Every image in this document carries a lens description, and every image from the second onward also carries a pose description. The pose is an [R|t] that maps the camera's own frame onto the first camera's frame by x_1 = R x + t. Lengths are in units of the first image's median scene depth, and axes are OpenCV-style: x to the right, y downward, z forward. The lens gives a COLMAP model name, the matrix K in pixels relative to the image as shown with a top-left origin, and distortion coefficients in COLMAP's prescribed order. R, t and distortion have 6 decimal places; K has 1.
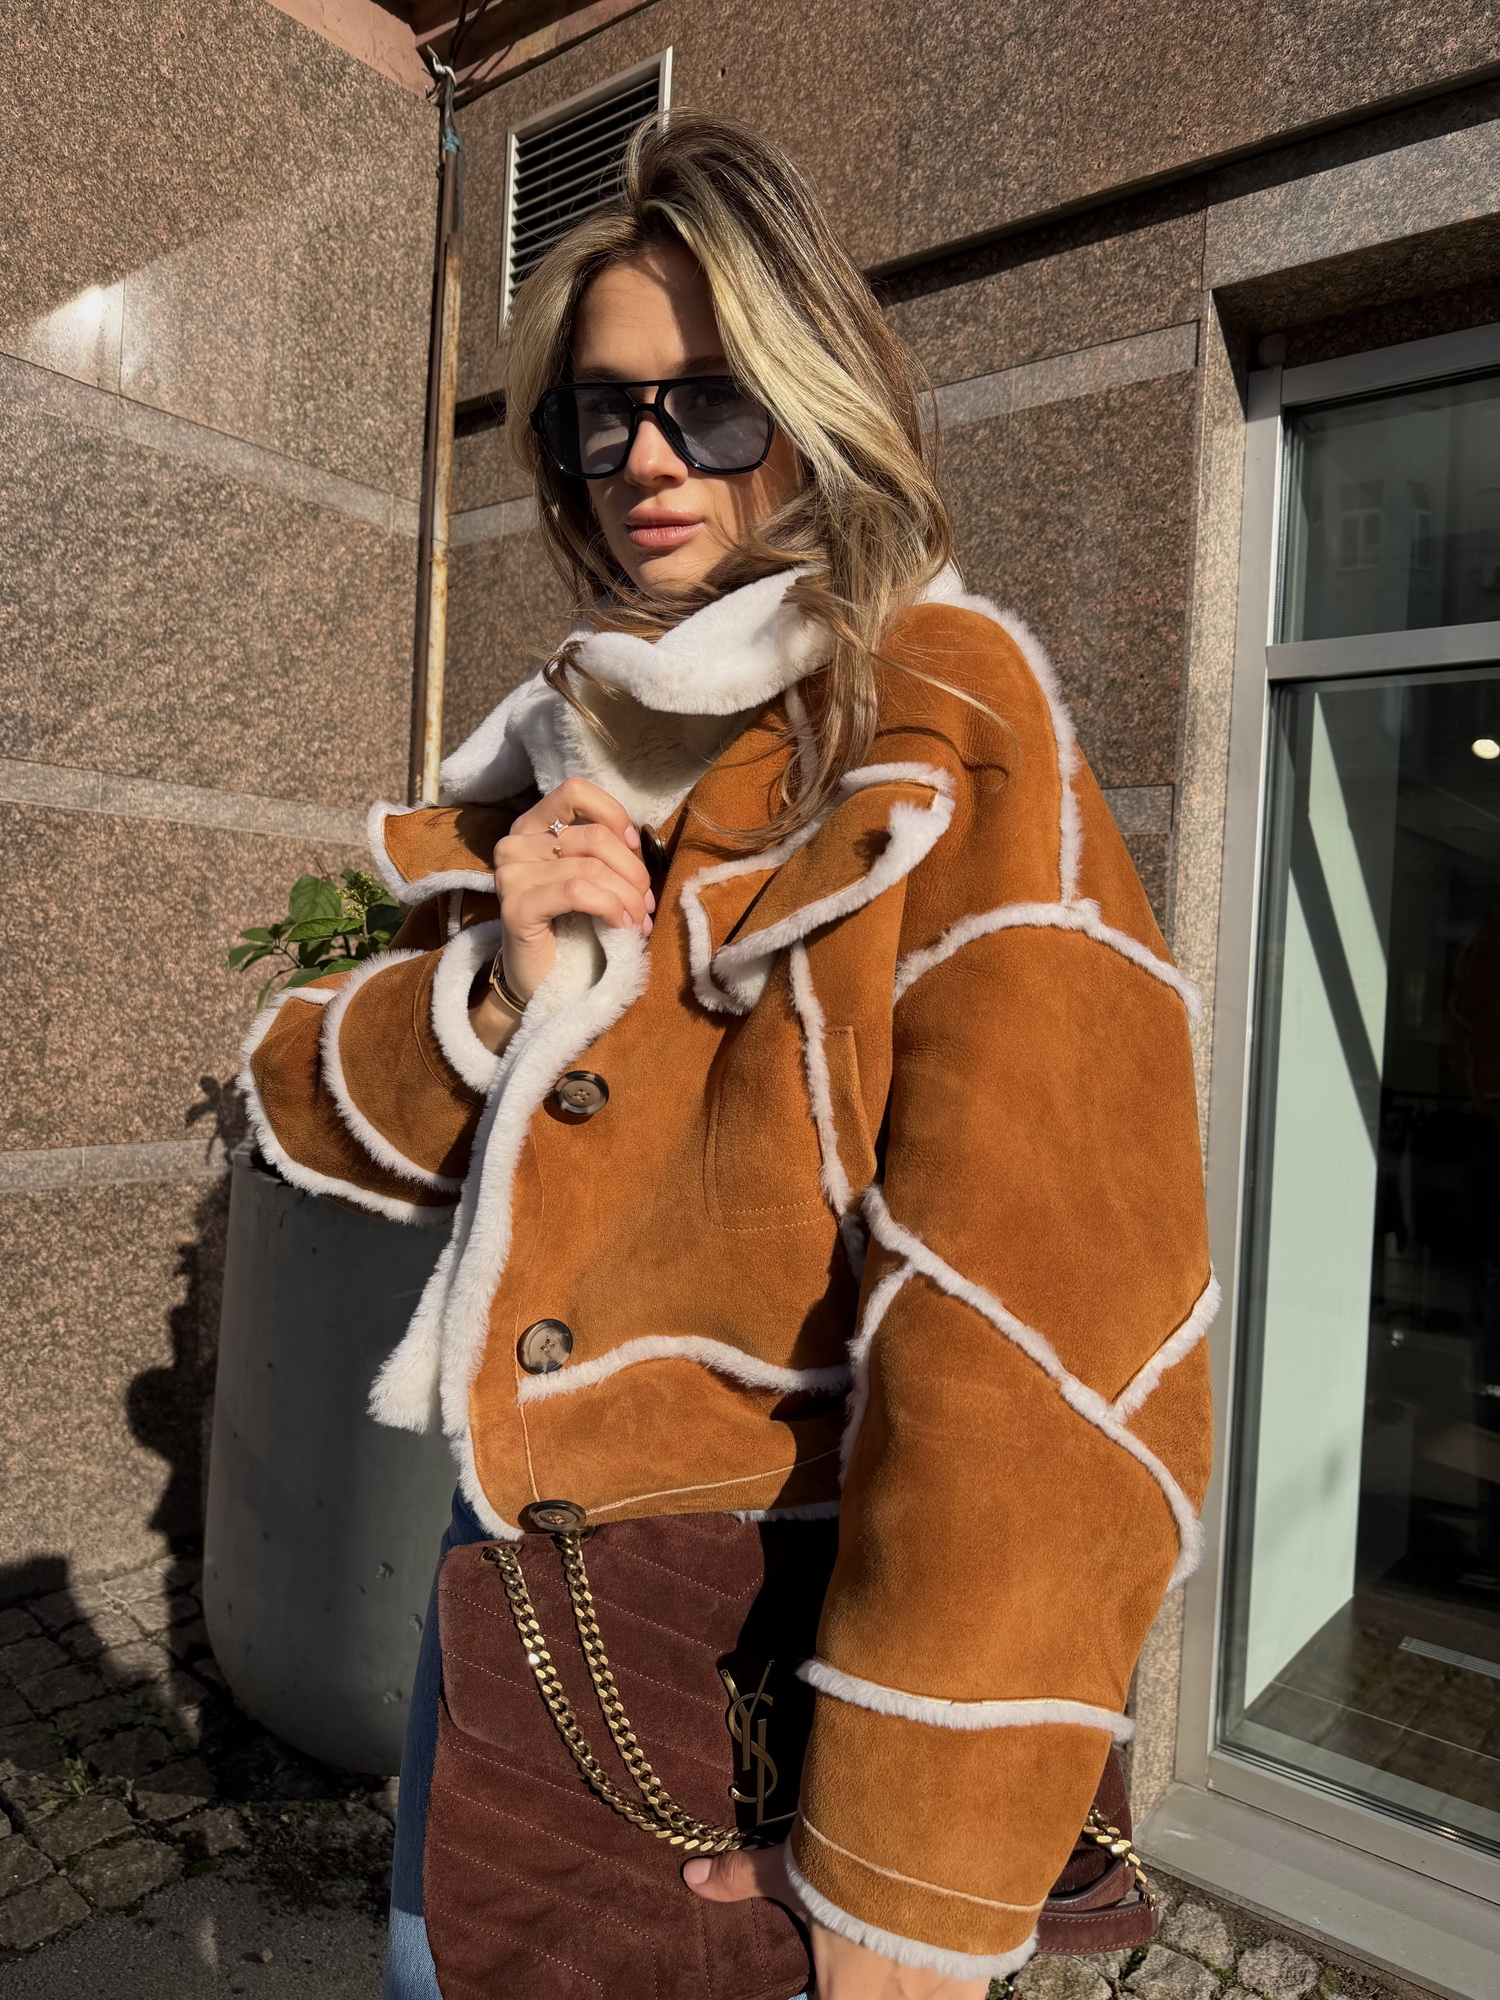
lens RADIAL K [[1439.5, 0, 750.0], [0, 1439.5, 1000.0], [0, 0, 1]] dist [0.009038, -0.021344]
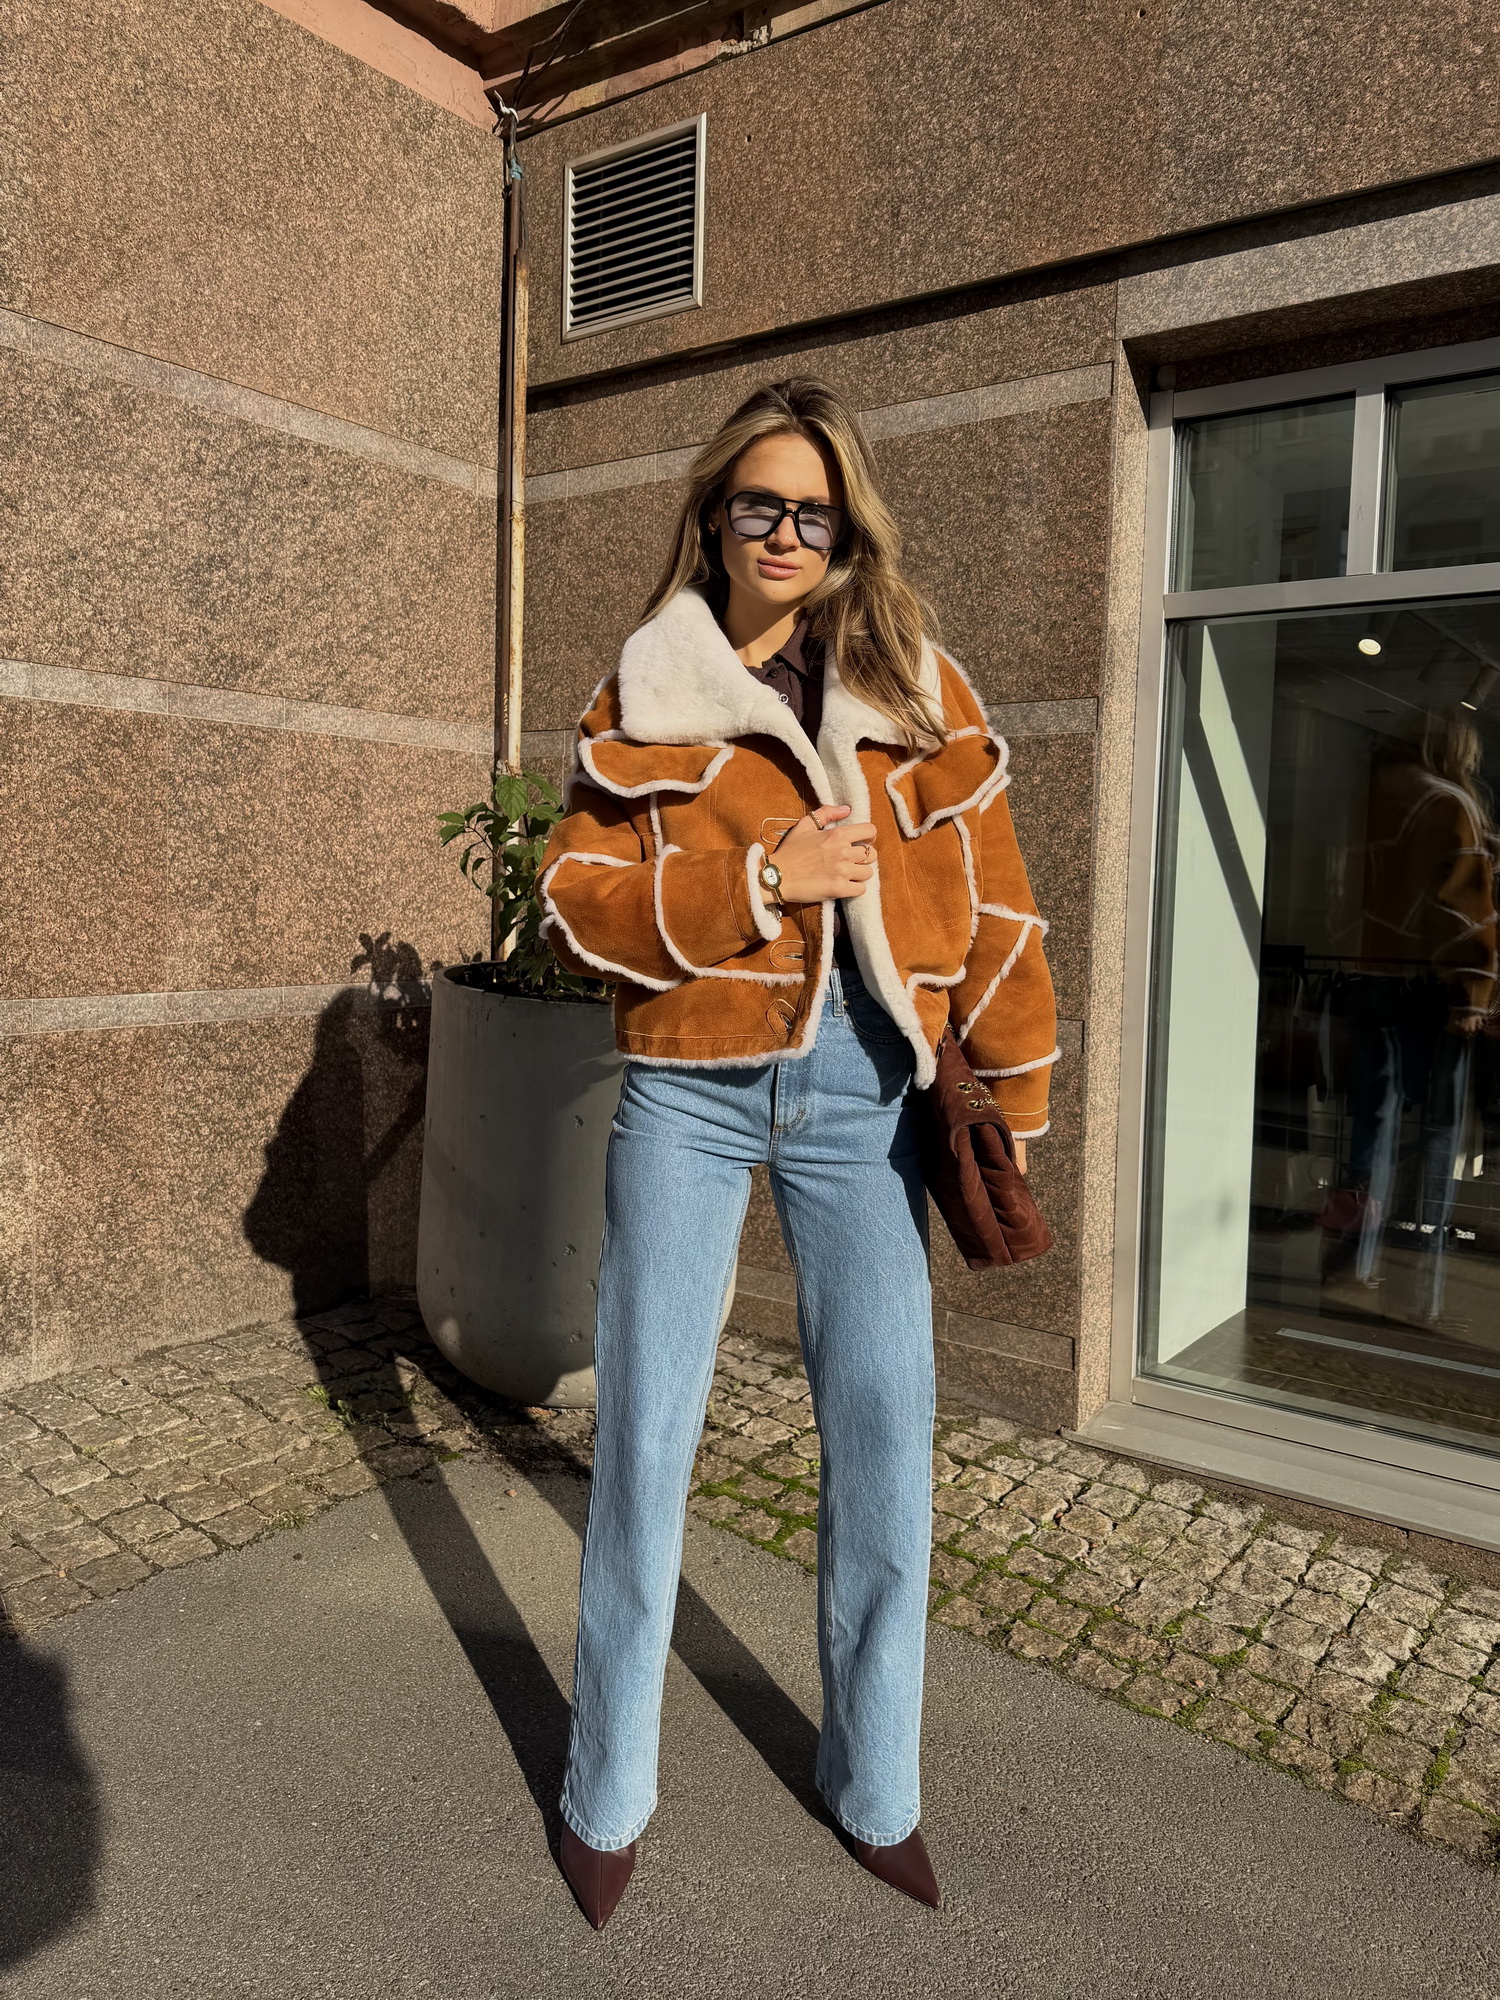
lens RADIAL K [[1643.0, 0, 726.6], [0, 1643.0, 997.4], [0, 0, 1]] dist [0.101327, -0.212130]
pose [[0.998496, -0.026815, 0.047820, -0.132909], [0.024392, 0.998424, 0.050546, 0.045979], [-0.049100, -0.049303, 0.997576, -0.526683]]
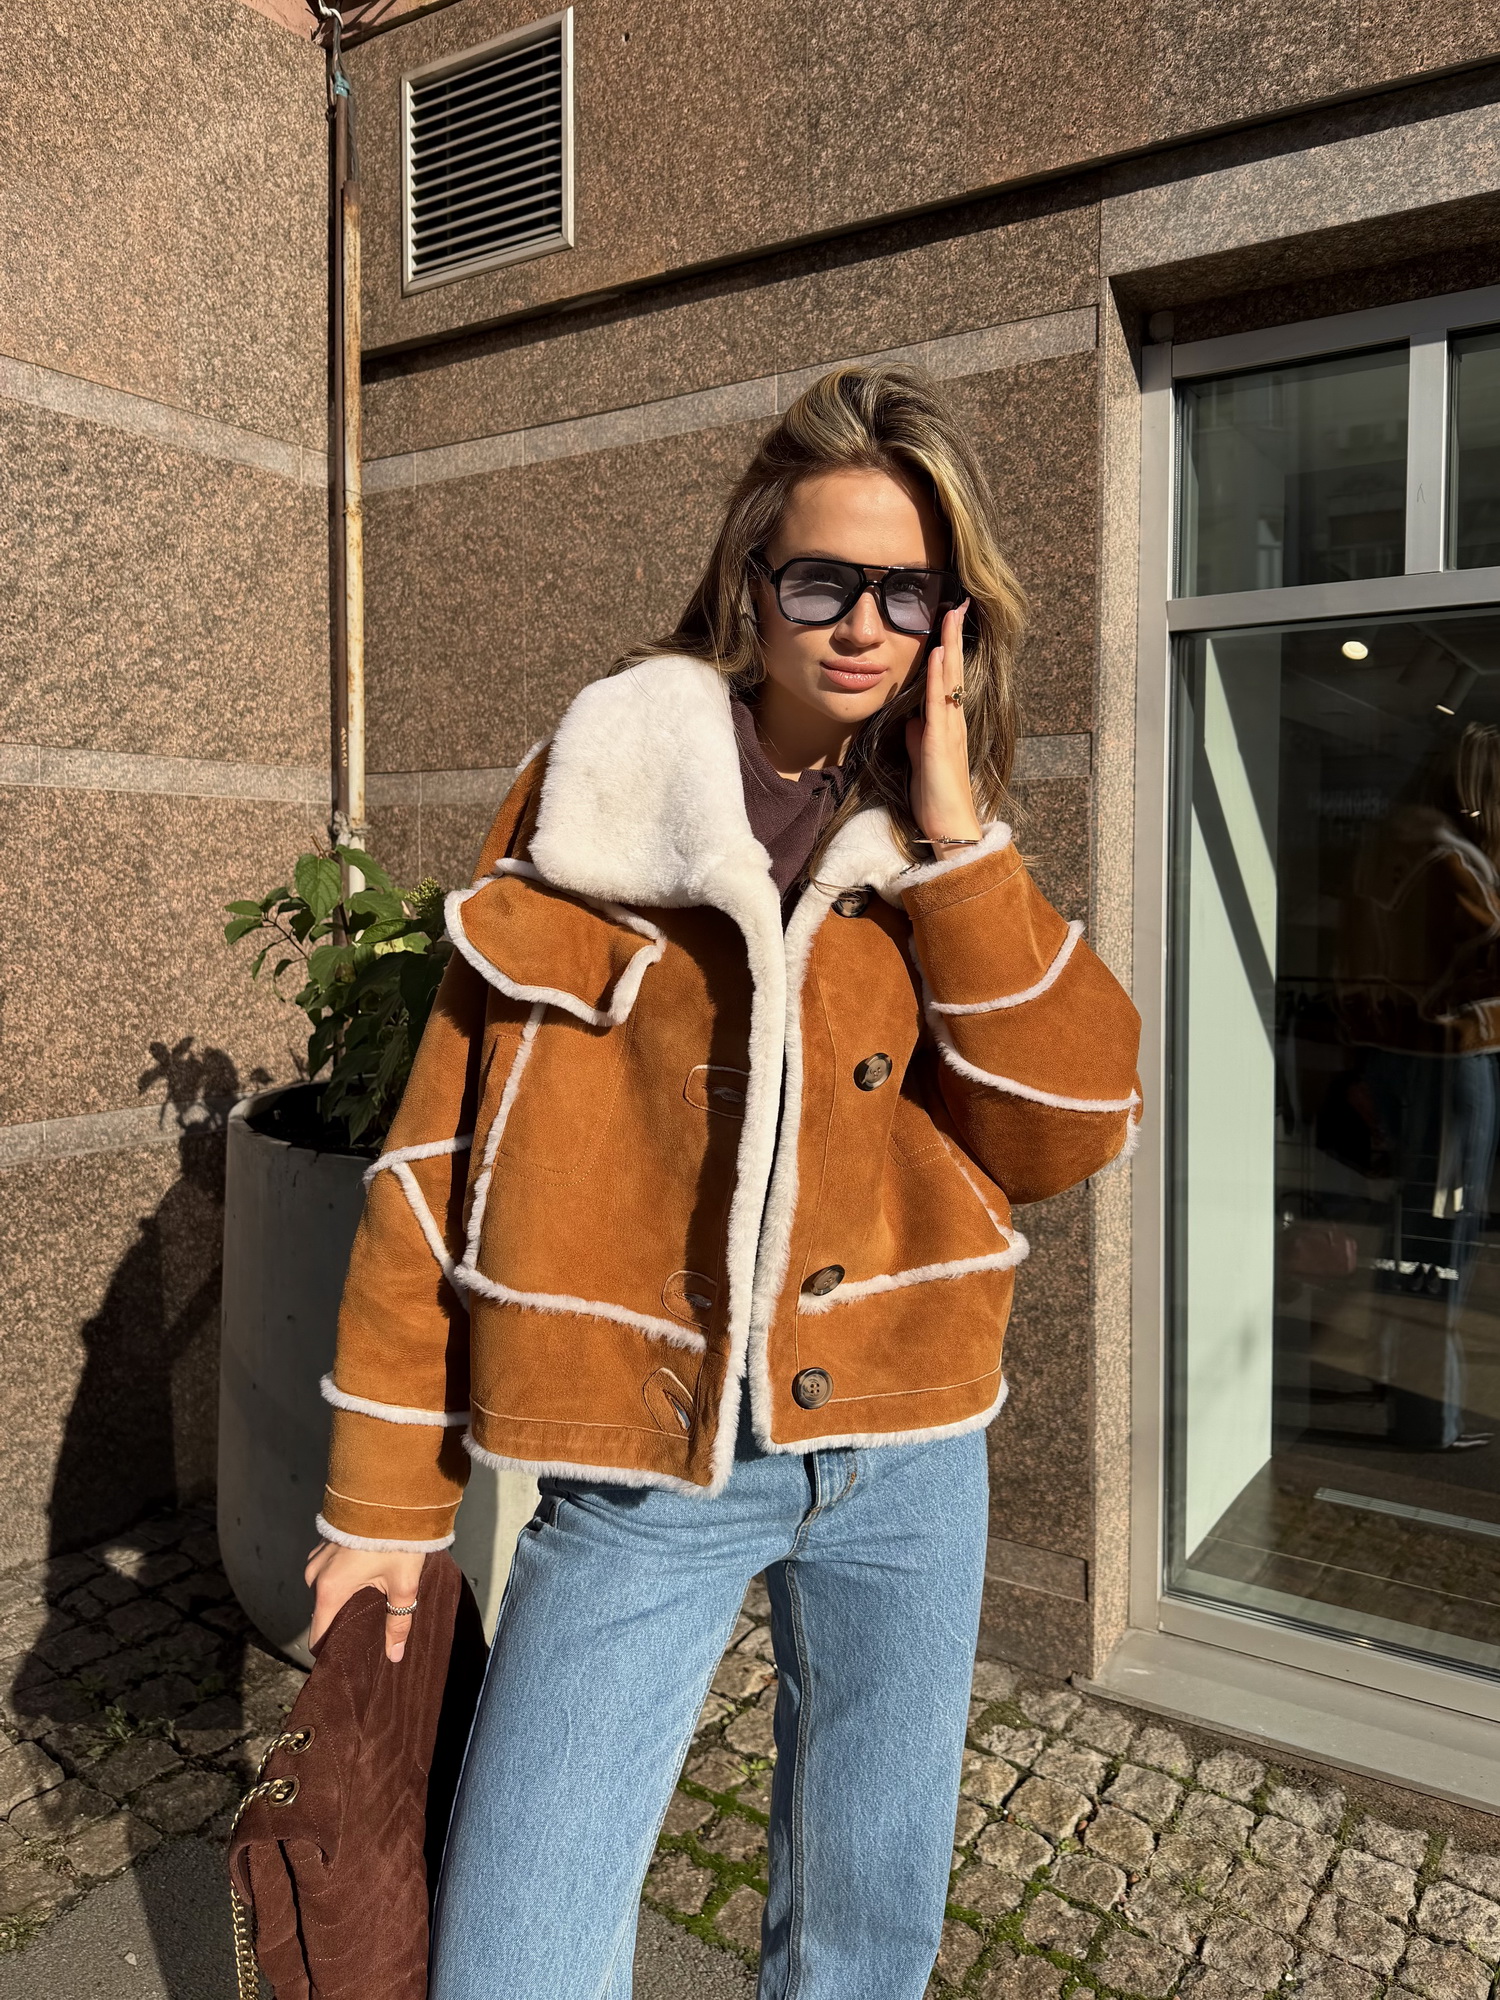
lens RADIAL K [[1590.0, 0, 754.3], [0, 1590.0, 938.9], [0, 0, 1]] dist [0.021446, -0.044169]
pose [[0.992528, -0.051427, 0.110654, -0.089095], [0.048376, 0.998376, 0.030081, -0.034267], [-0.112021, -0.024503, 0.993404, -0.155337]]
